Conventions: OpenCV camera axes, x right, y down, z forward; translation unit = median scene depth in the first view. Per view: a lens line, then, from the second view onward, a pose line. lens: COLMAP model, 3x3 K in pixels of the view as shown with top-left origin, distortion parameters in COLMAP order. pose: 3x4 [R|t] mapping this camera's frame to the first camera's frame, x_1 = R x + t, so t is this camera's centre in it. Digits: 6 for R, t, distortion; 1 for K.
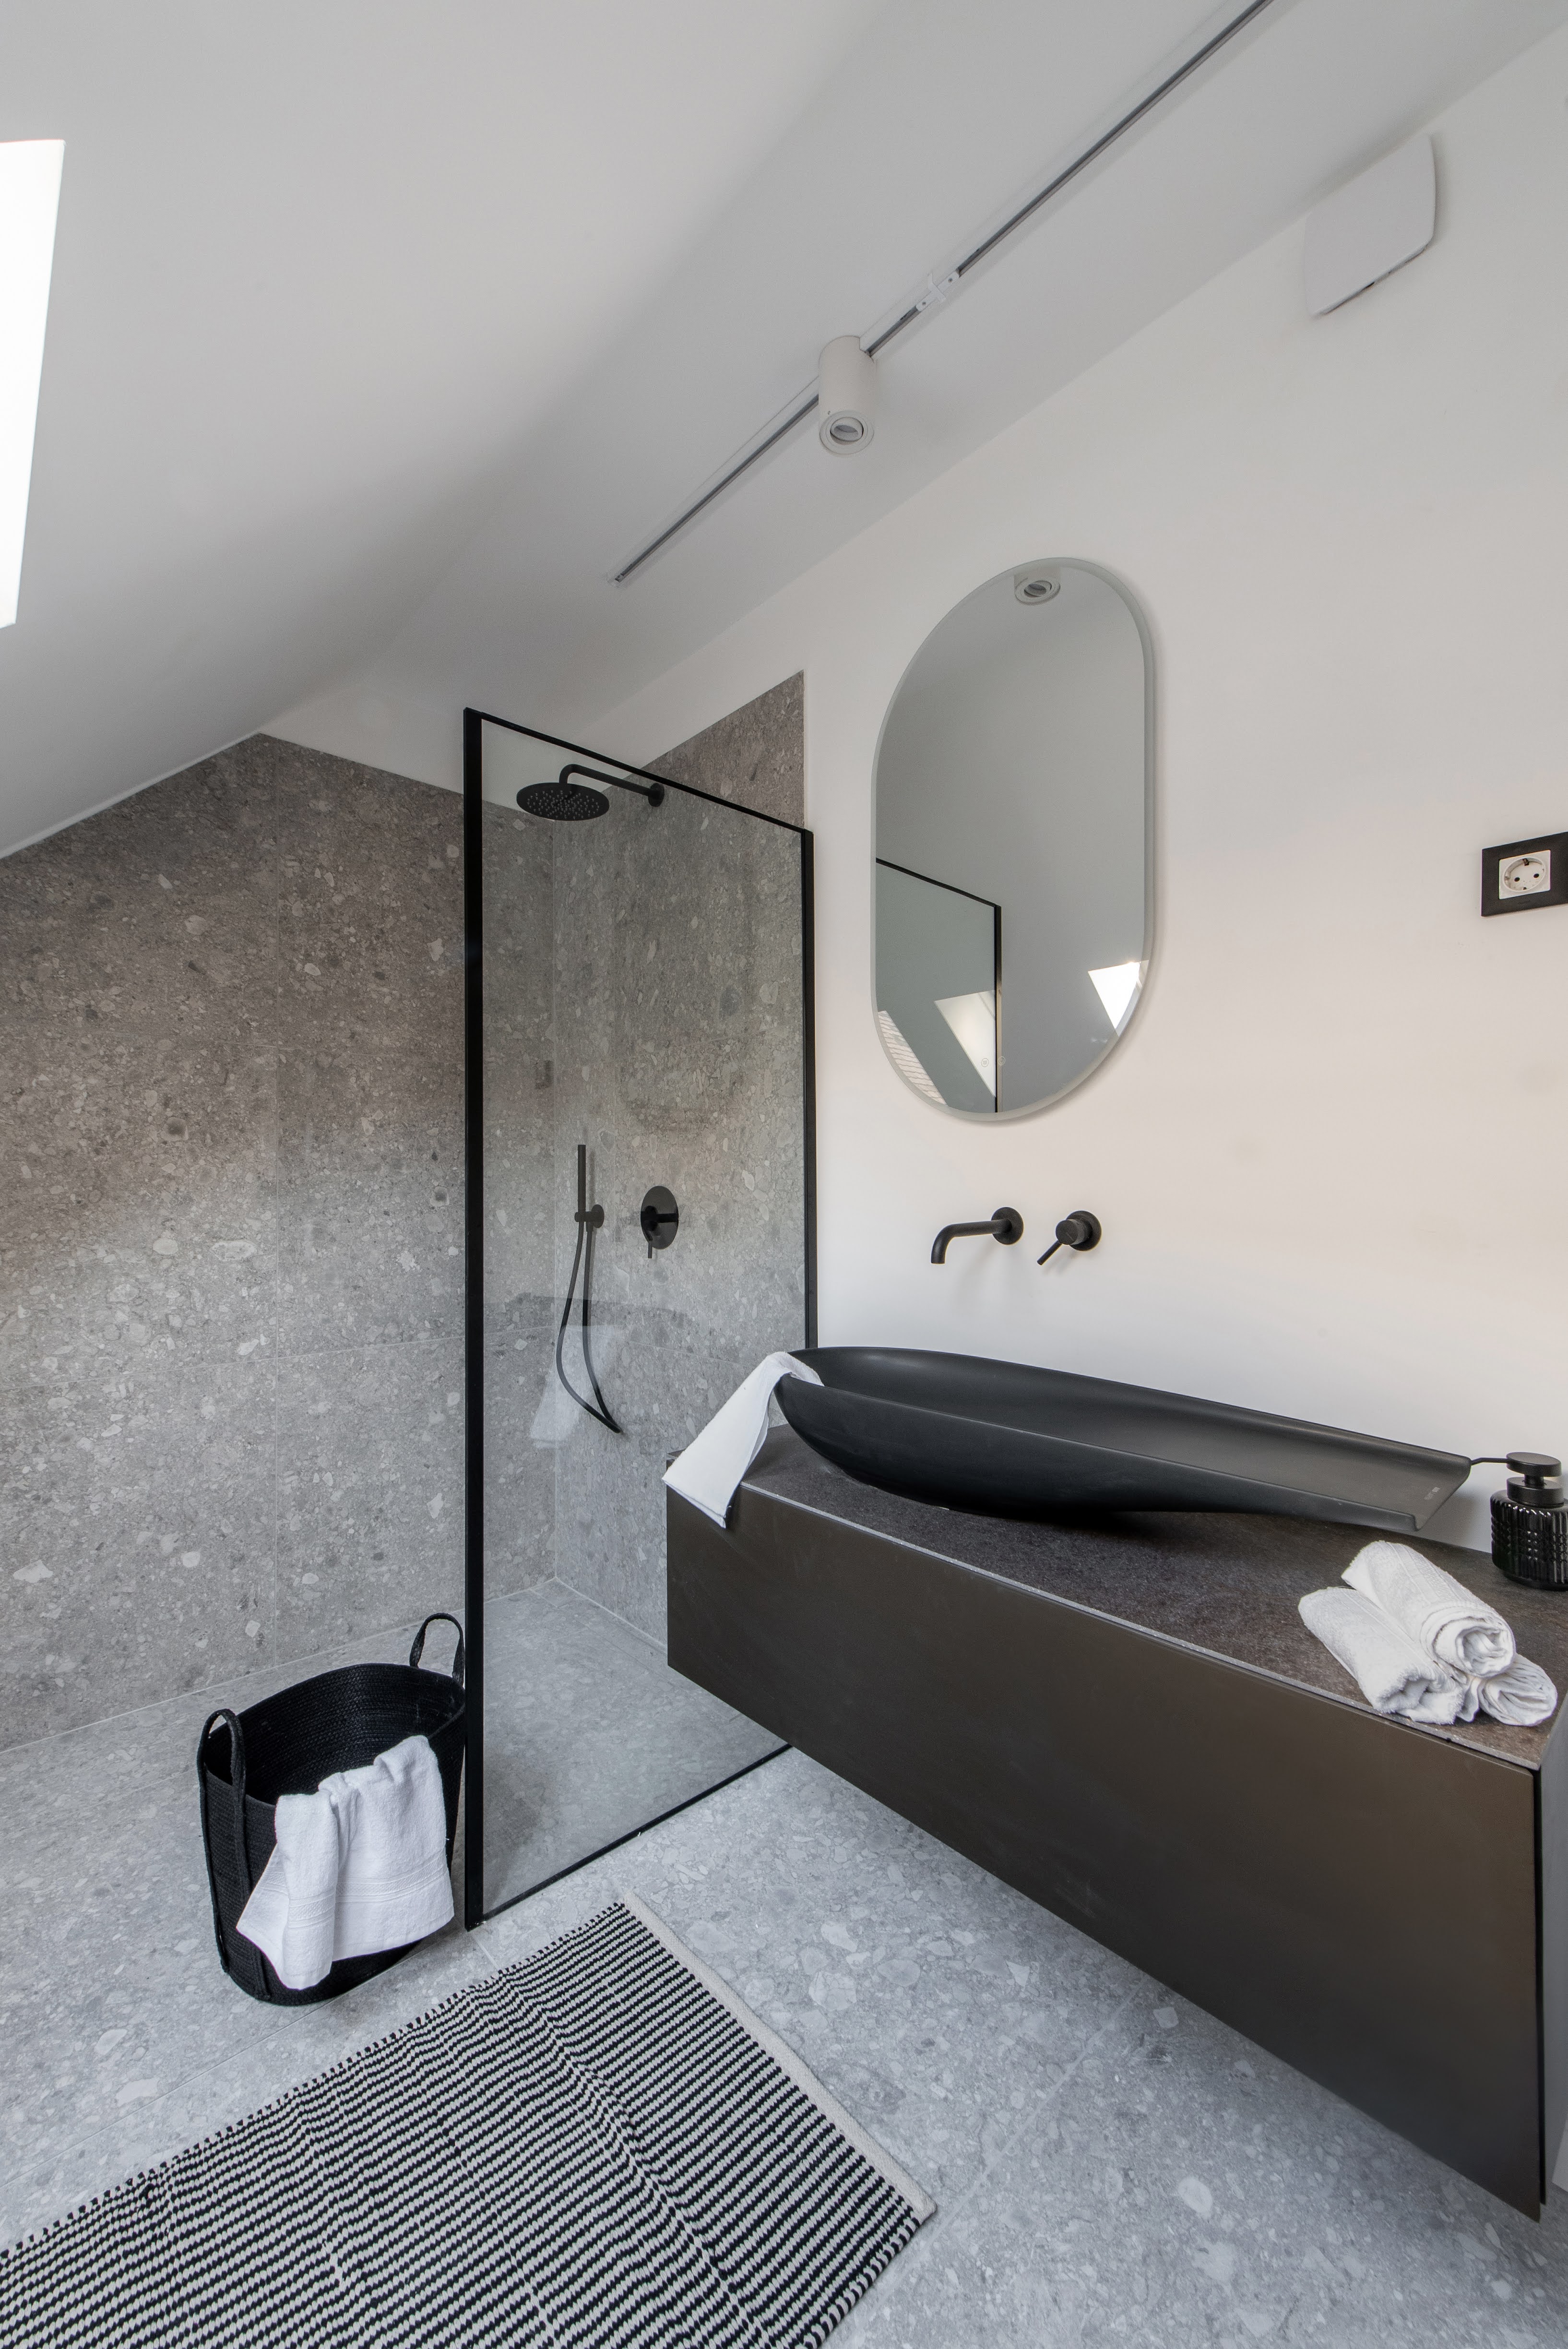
lens RADIAL K [[918.5, 0, 784.2], [0, 918.5, 1192.6], [0, 0, 1]] dist [0.003349, -0.000818]
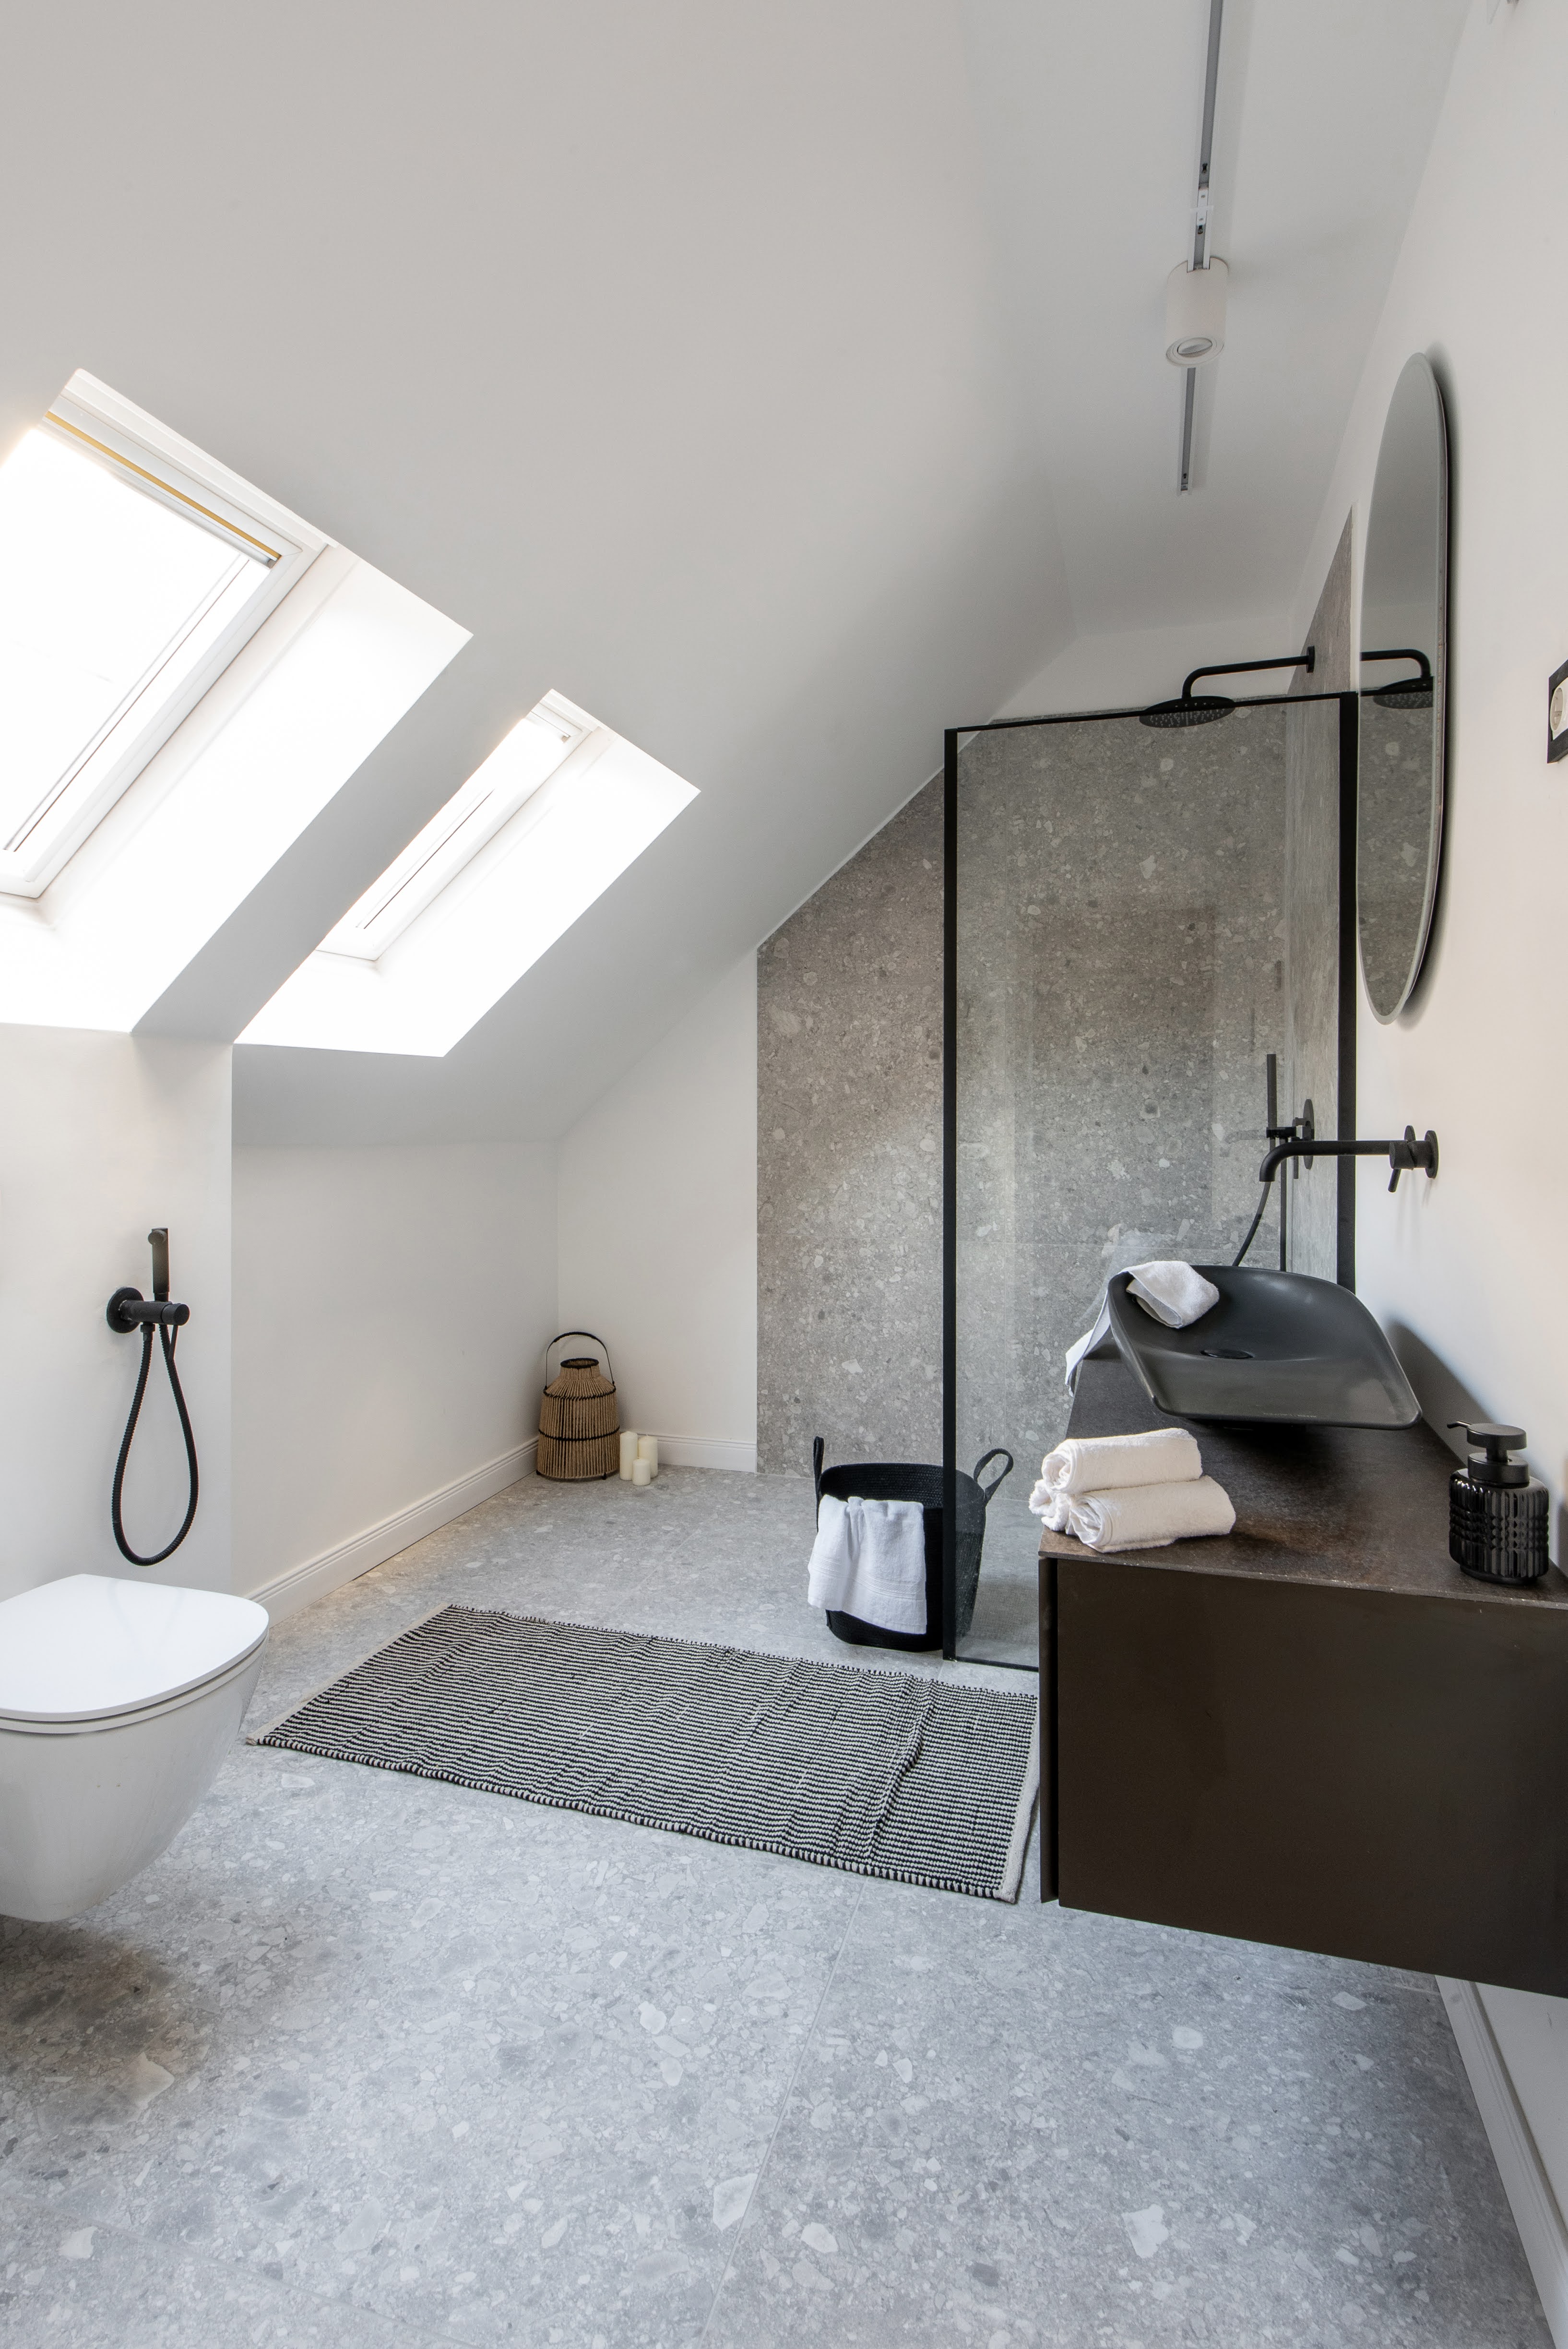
lens RADIAL K [[1221.9, 0, 781.6], [0, 1221.9, 1160.9], [0, 0, 1]] dist [0.005509, -0.001377]
pose [[0.509450, 0.045248, -0.859310, 0.670932], [-0.005446, 0.998766, 0.049362, -0.003316], [0.860483, -0.020468, 0.509068, -0.057976]]
